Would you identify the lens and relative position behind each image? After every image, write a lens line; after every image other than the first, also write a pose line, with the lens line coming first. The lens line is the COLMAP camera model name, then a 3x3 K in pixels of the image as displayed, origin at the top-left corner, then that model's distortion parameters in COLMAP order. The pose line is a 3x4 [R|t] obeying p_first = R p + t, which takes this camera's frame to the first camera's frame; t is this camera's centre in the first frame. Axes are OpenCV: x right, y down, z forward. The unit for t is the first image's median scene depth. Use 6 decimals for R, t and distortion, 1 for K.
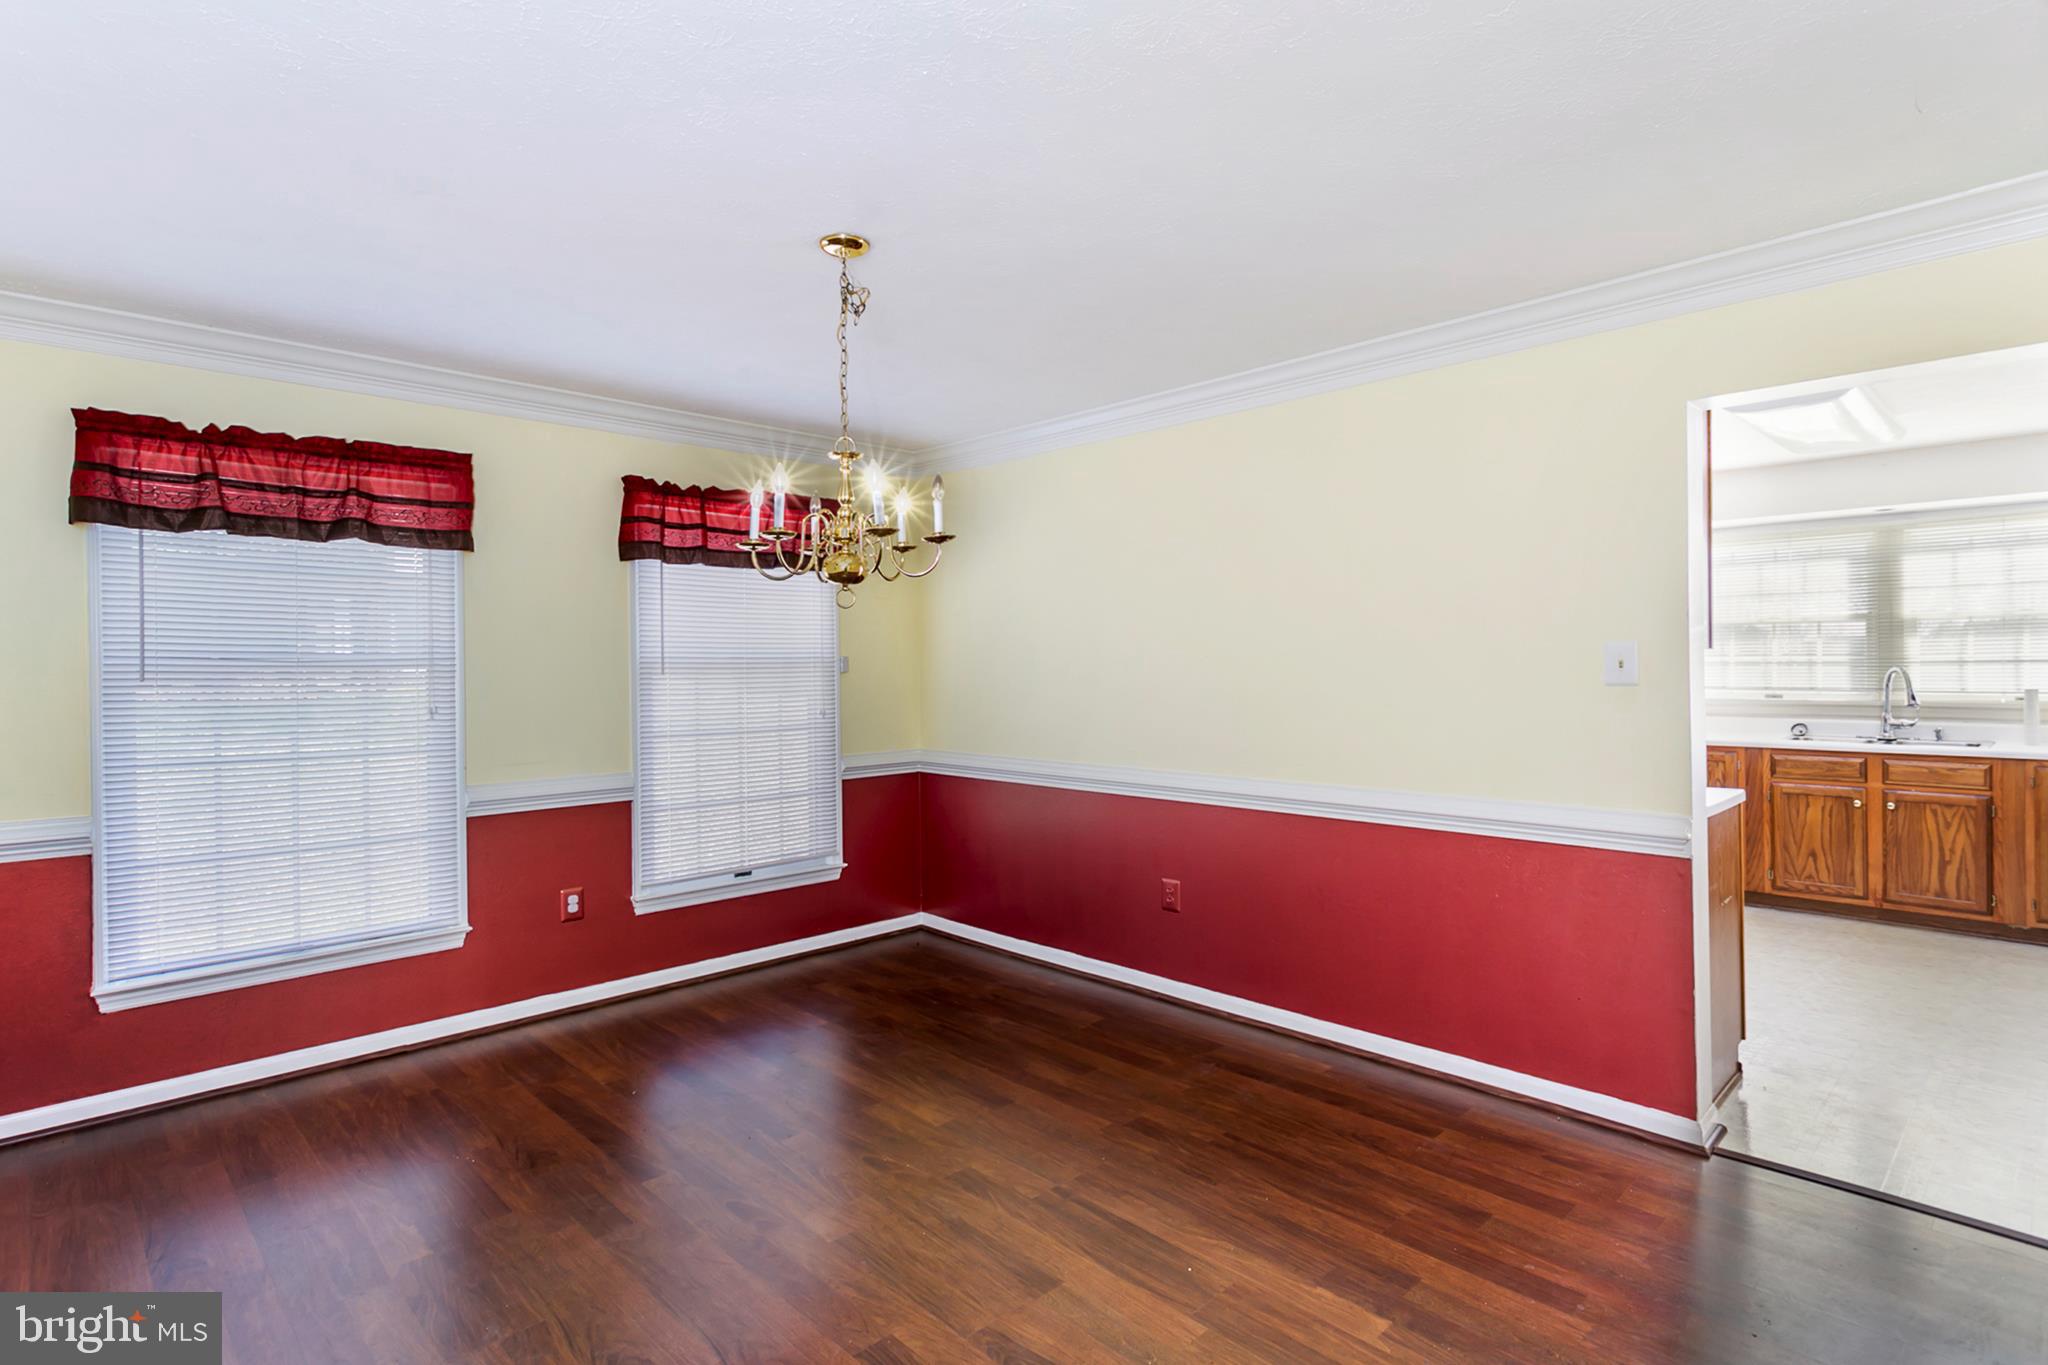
lens RADIAL K [[1012.7, 0, 1022.2], [0, 1012.7, 663.4], [0, 0, 1]] dist [0.003204, 0.000221]
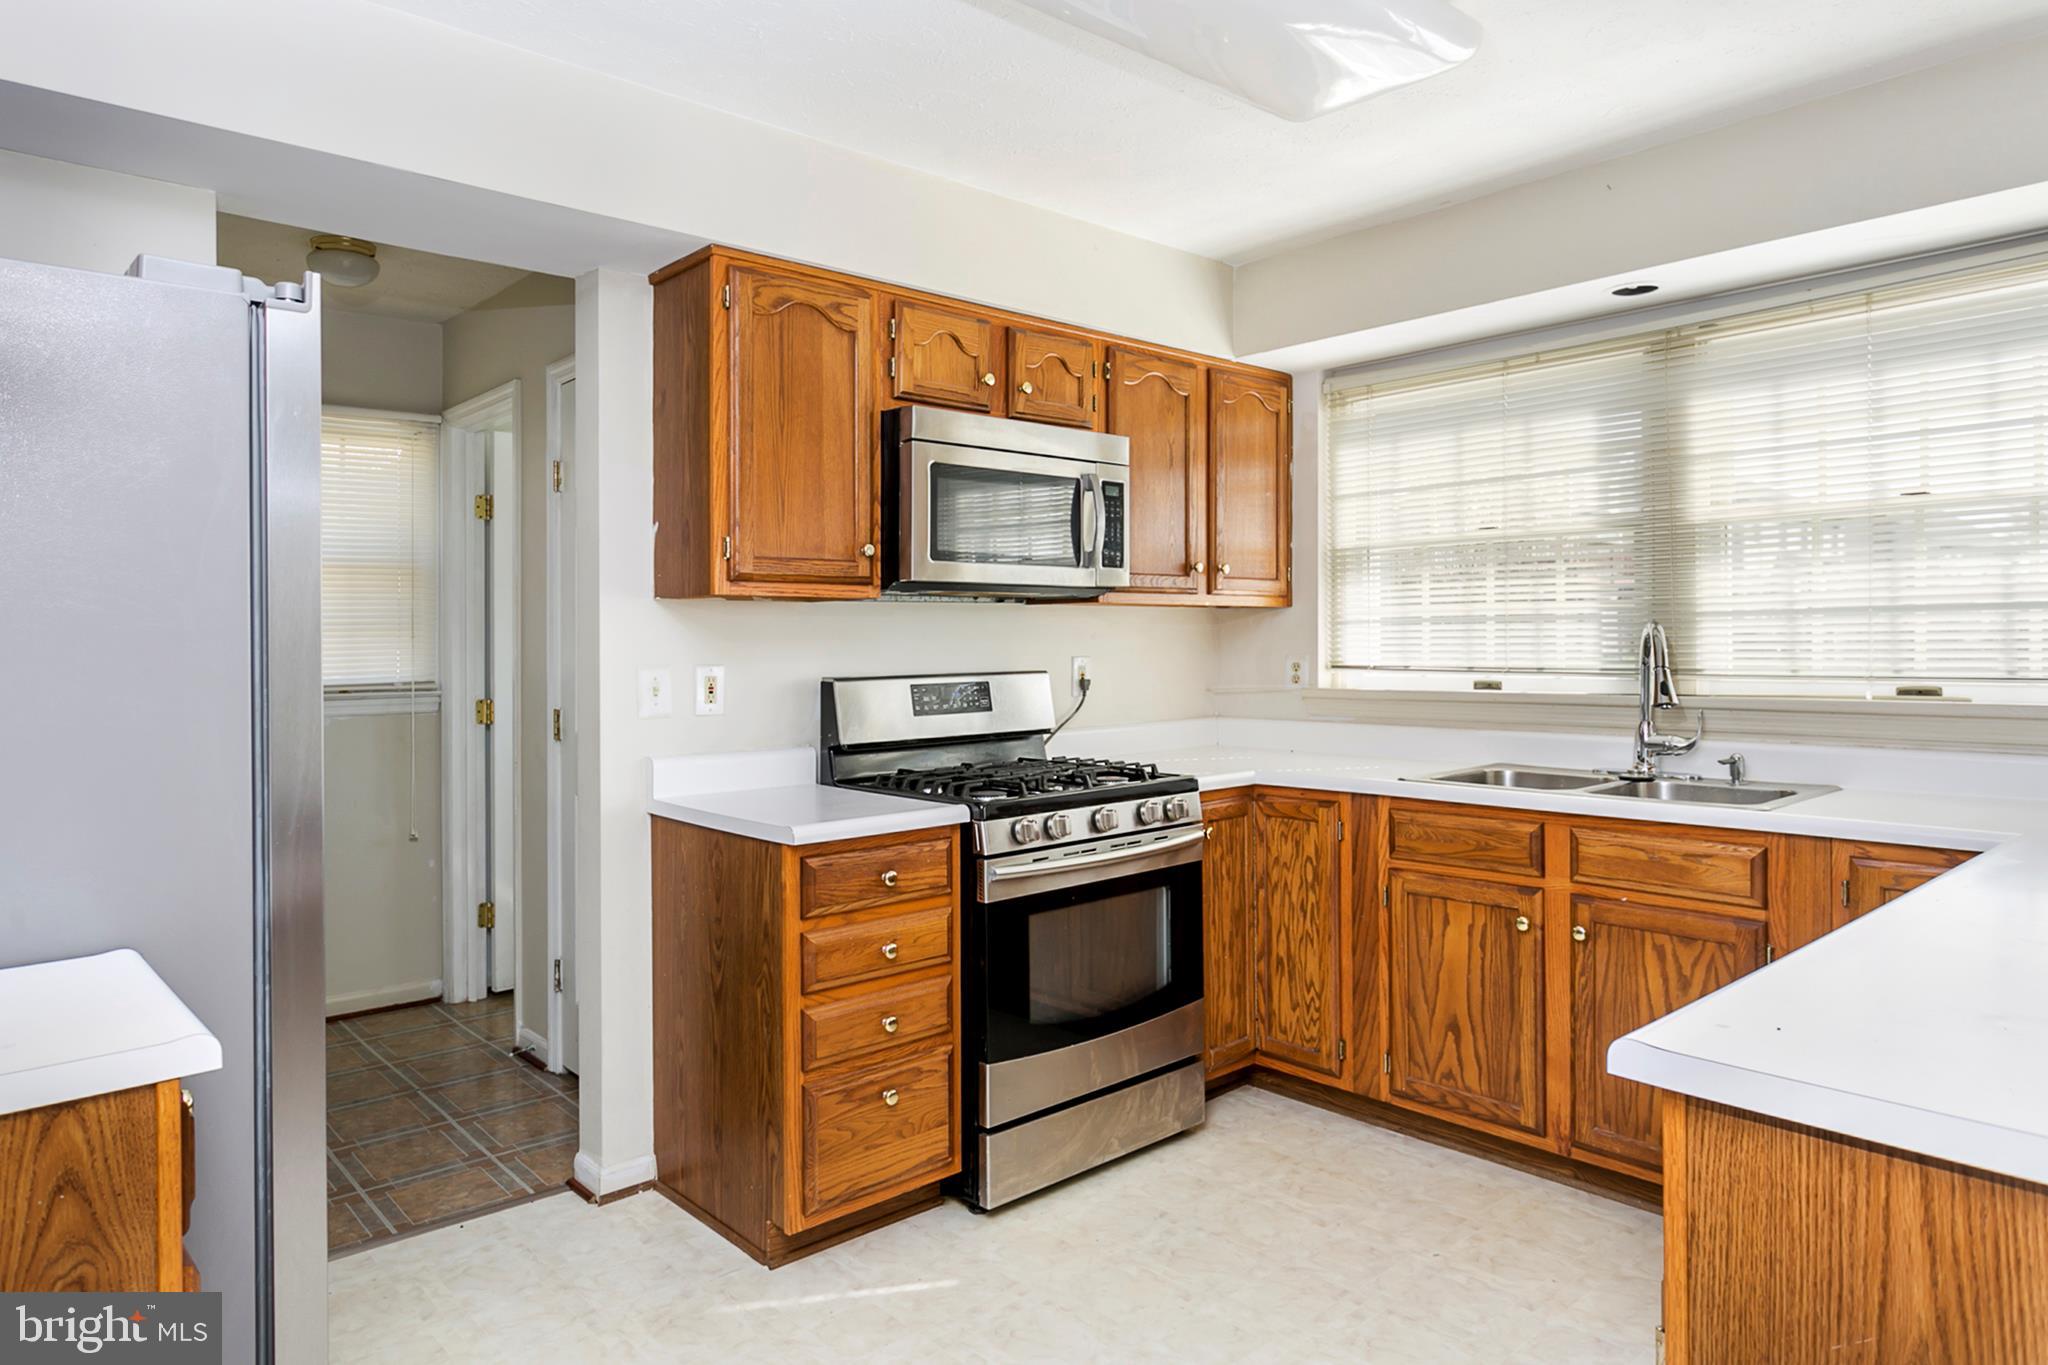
lens RADIAL K [[1227.0, 0, 1017.7], [0, 1227.0, 634.6], [0, 0, 1]] dist [0.005228, 0.000556]
pose [[0.999082, -0.003573, -0.042691, 0.599922], [0.003397, 0.999985, -0.004186, 0.010298], [0.042706, 0.004038, 0.999080, 0.426181]]
